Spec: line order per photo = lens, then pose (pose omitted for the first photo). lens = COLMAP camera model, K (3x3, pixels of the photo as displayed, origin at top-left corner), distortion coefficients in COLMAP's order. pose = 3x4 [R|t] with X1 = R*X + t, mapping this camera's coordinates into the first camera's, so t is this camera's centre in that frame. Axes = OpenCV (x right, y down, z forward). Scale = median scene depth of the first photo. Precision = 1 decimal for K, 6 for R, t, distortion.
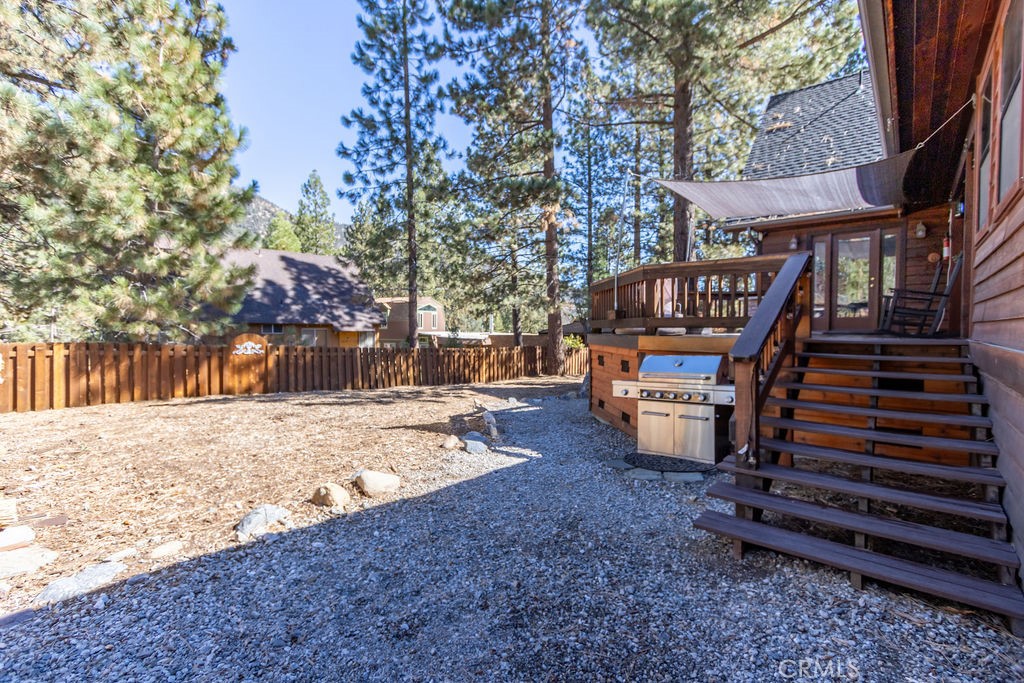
lens RADIAL K [[467.4, 0, 509.0], [0, 467.4, 336.1], [0, 0, 1]] dist [0.001386, 0.000435]
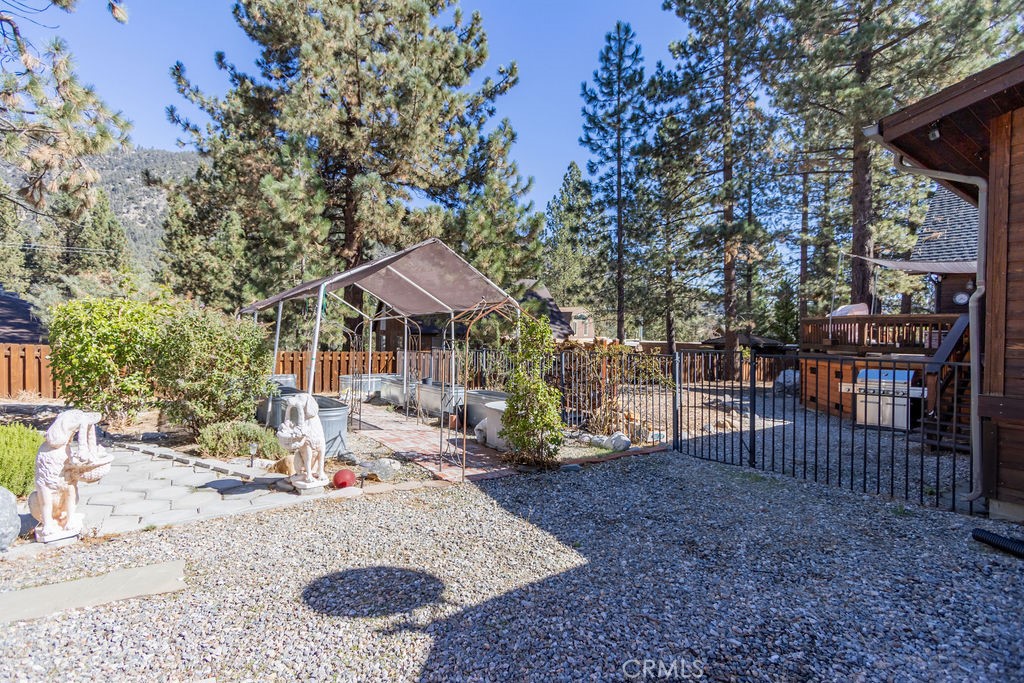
lens RADIAL K [[467.4, 0, 509.0], [0, 467.4, 336.1], [0, 0, 1]] dist [0.001386, 0.000435]
pose [[0.969733, 0.010818, -0.243927, -0.412993], [-0.012312, 0.999914, -0.004599, -0.043280], [0.243856, 0.007463, 0.969783, -0.751103]]
